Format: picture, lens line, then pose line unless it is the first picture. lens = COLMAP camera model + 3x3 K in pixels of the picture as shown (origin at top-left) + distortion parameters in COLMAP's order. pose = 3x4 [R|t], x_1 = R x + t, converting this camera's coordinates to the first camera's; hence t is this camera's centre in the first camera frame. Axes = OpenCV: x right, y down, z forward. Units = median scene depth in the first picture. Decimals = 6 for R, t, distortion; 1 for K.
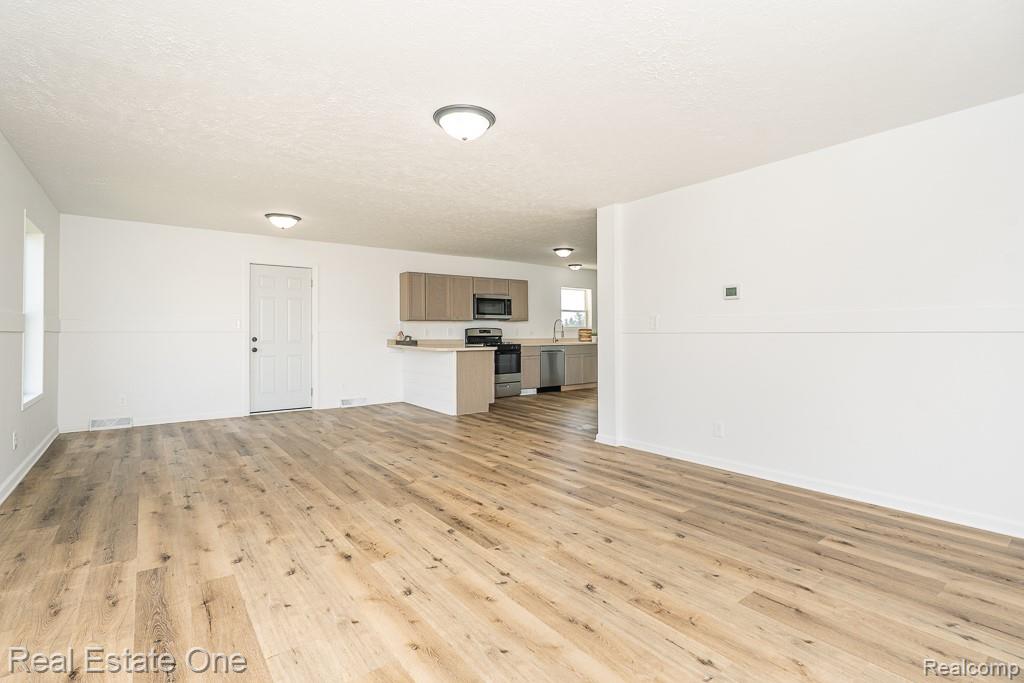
lens RADIAL K [[479.2, 0, 512.0], [0, 479.2, 341.5], [0, 0, 1]] dist [-0.001118, 0.000071]
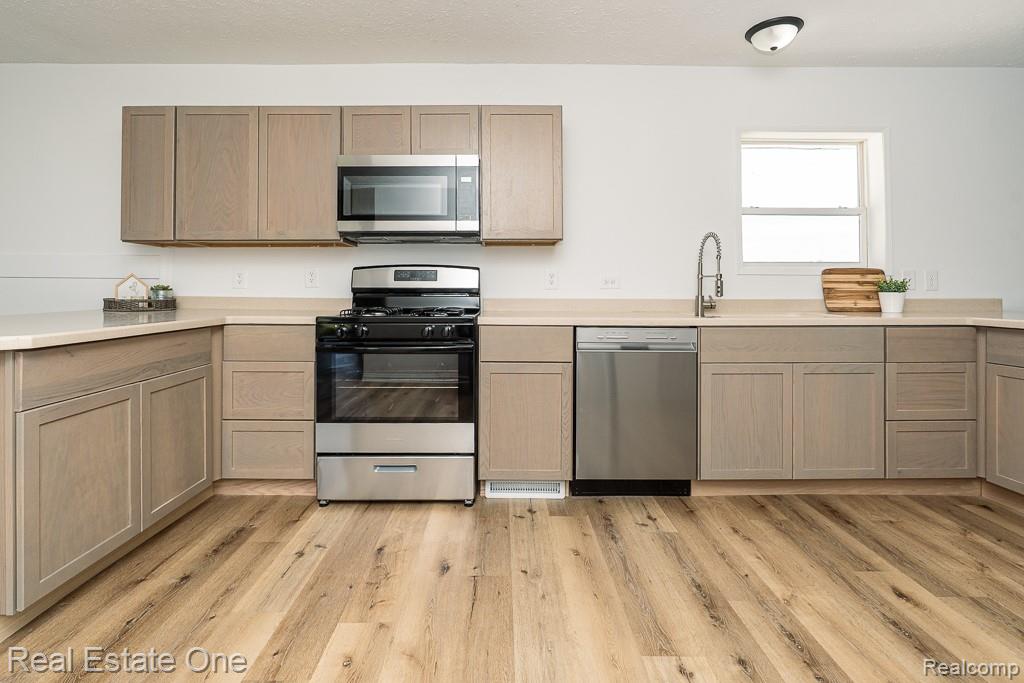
lens RADIAL K [[489.7, 0, 507.0], [0, 489.7, 288.5], [0, 0, 1]] dist [-0.003148, 0.000282]
pose [[0.796211, 0.000026, -0.605020, 0.243840], [-0.016451, 0.999631, -0.021607, -0.006715], [0.604796, 0.027157, 0.795917, 0.945199]]
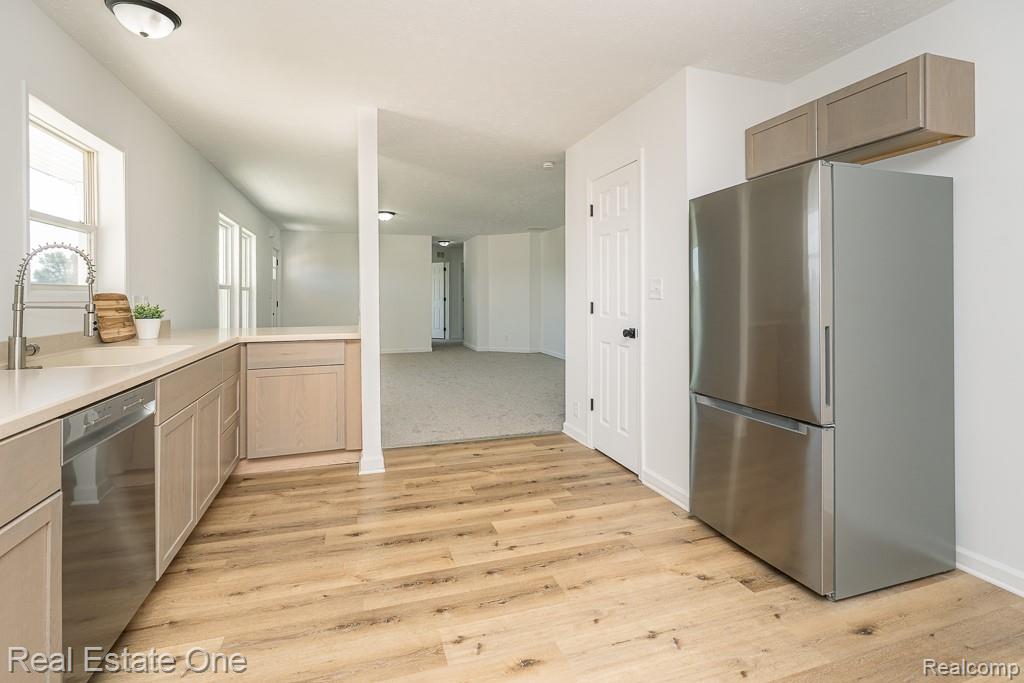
lens RADIAL K [[482.4, 0, 511.8], [0, 482.4, 295.6], [0, 0, 1]] dist [-0.002627, -0.000248]
pose [[0.337142, 0.001268, 0.941453, -0.032535], [0.025149, 0.999630, -0.010352, -0.025398], [-0.941118, 0.027167, 0.336986, 1.038836]]
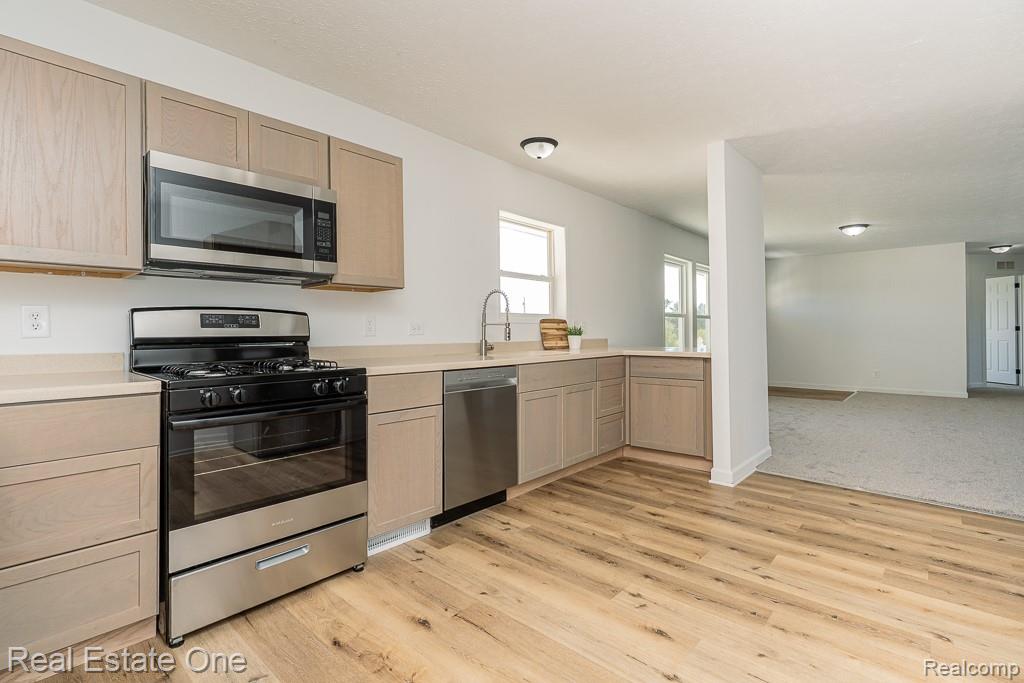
lens RADIAL K [[487.4, 0, 509.5], [0, 487.4, 330.1], [0, 0, 1]] dist [-0.001650, 0.000099]
pose [[0.983383, -0.001667, 0.181537, 0.055838], [0.005956, 0.999716, -0.023086, -0.010650], [-0.181446, 0.023784, 0.983113, 0.871985]]
